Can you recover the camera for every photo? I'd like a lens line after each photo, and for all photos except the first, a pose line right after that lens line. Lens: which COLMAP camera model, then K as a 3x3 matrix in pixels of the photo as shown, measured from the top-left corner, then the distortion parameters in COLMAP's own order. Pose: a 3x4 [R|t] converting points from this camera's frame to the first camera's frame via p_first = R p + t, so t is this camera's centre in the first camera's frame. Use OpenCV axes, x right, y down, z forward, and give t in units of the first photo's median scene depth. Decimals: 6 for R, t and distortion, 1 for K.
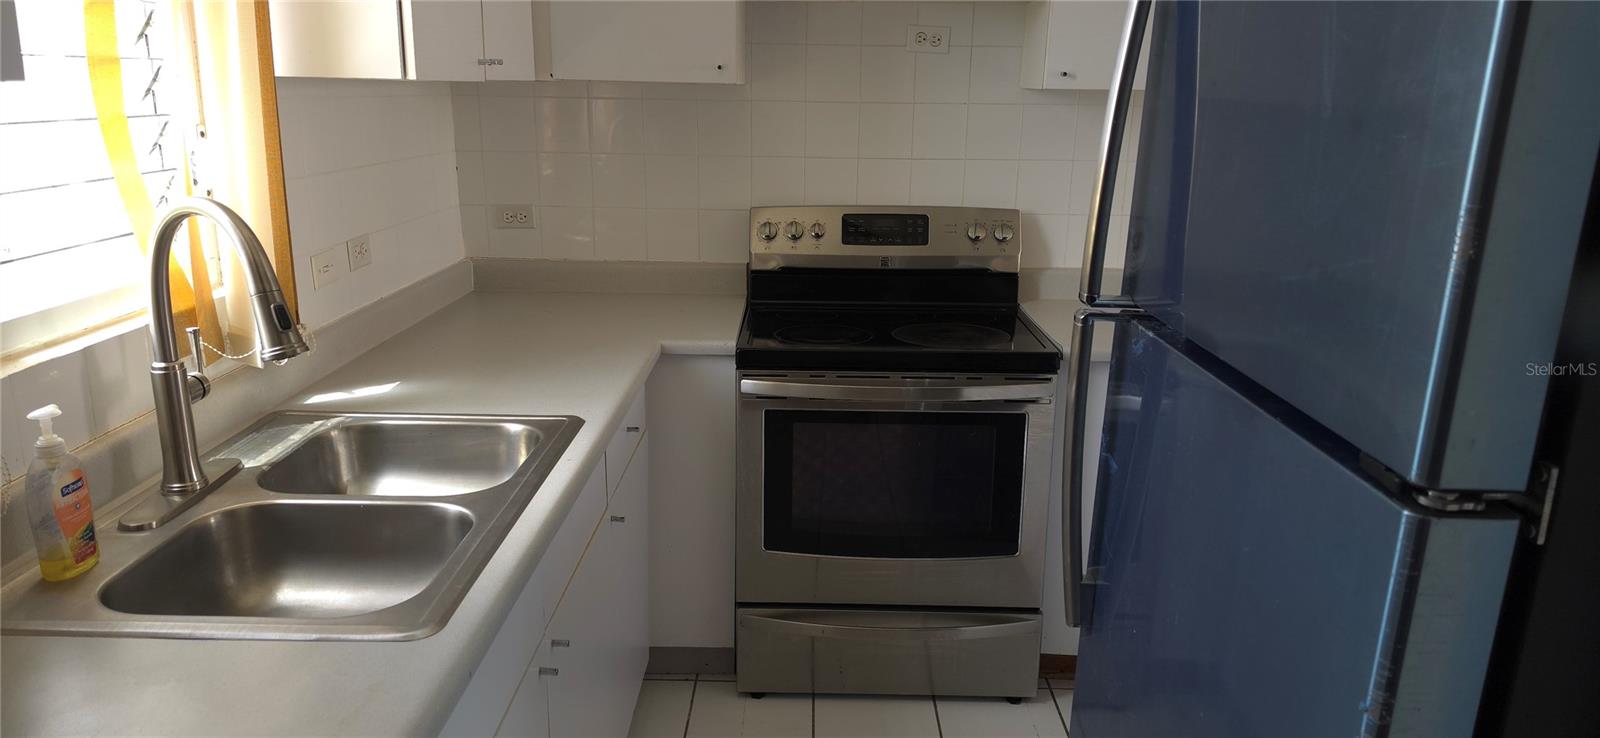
lens RADIAL K [[1086.1, 0, 801.7], [0, 1086.1, 378.3], [0, 0, 1]] dist [0.017005, -0.022867]
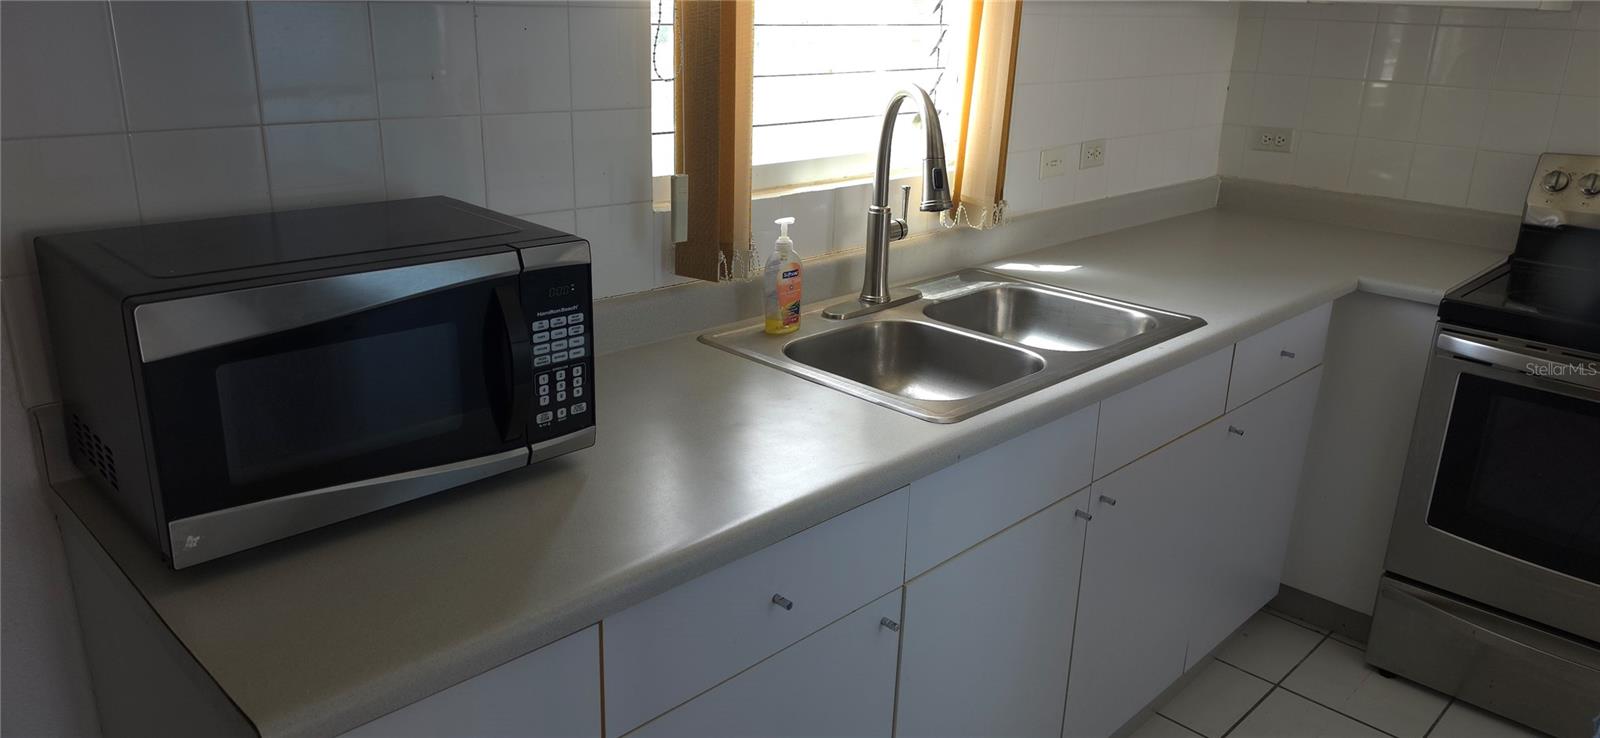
lens RADIAL K [[1086.1, 0, 788.1], [0, 1086.1, 369.0], [0, 0, 1]] dist [0.017005, -0.022867]
pose [[0.713681, 0.228337, -0.662210, 0.272571], [-0.192171, 0.972930, 0.128368, 0.029479], [0.673594, 0.035644, 0.738241, -0.072925]]
